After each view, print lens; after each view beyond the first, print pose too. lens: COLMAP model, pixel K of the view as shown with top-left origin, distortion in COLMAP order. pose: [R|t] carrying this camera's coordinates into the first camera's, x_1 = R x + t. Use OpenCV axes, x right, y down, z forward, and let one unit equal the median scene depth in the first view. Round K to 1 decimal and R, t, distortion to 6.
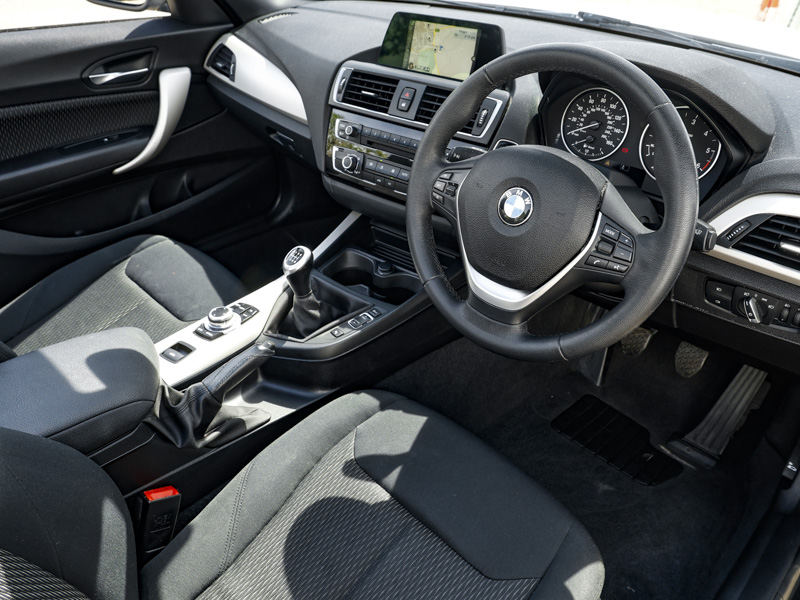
lens RADIAL K [[582.2, 0, 400.0], [0, 582.2, 300.0], [0, 0, 1]] dist [-0.004611, -0.001302]
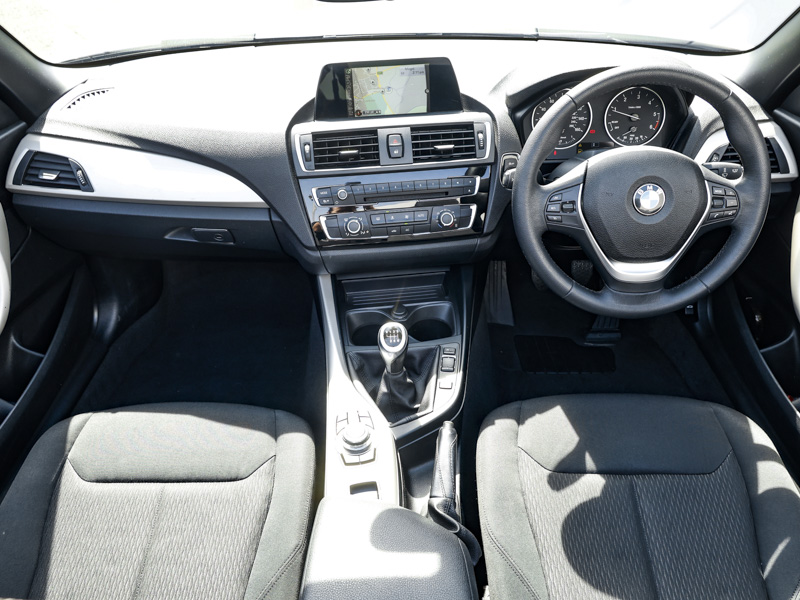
lens RADIAL K [[584.2, 0, 412.0], [0, 584.2, 292.0], [0, 0, 1]] dist [0.003068, 0.002176]
pose [[0.725605, -0.428875, 0.538112, -0.612073], [0.423095, 0.894788, 0.142634, -0.250092], [-0.542668, 0.124176, 0.830717, 0.181329]]
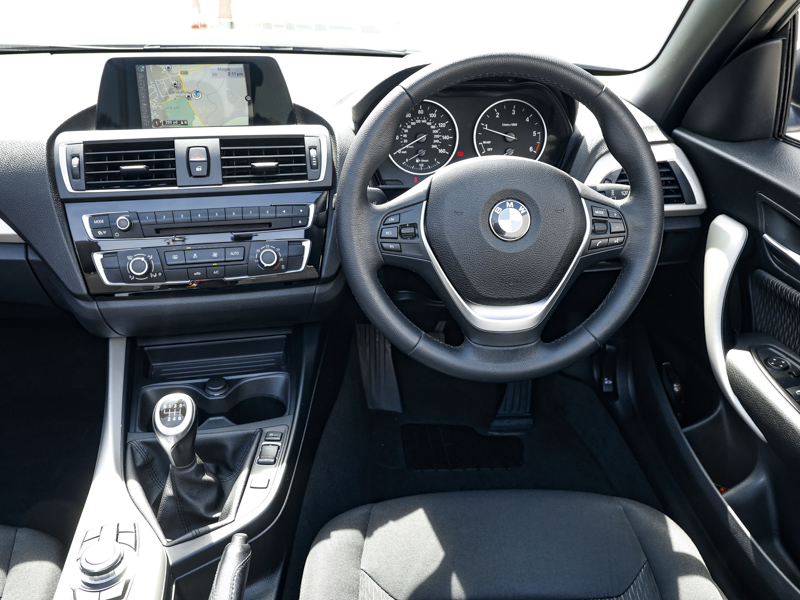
lens RADIAL K [[667.8, 0, 400.0], [0, 667.8, 300.0], [0, 0, 1]] dist [0.007851, 0.004753]
pose [[0.666366, -0.354090, 0.656183, -0.447217], [0.420794, 0.905097, 0.061084, -0.123318], [-0.615539, 0.235414, 0.752125, 0.223406]]
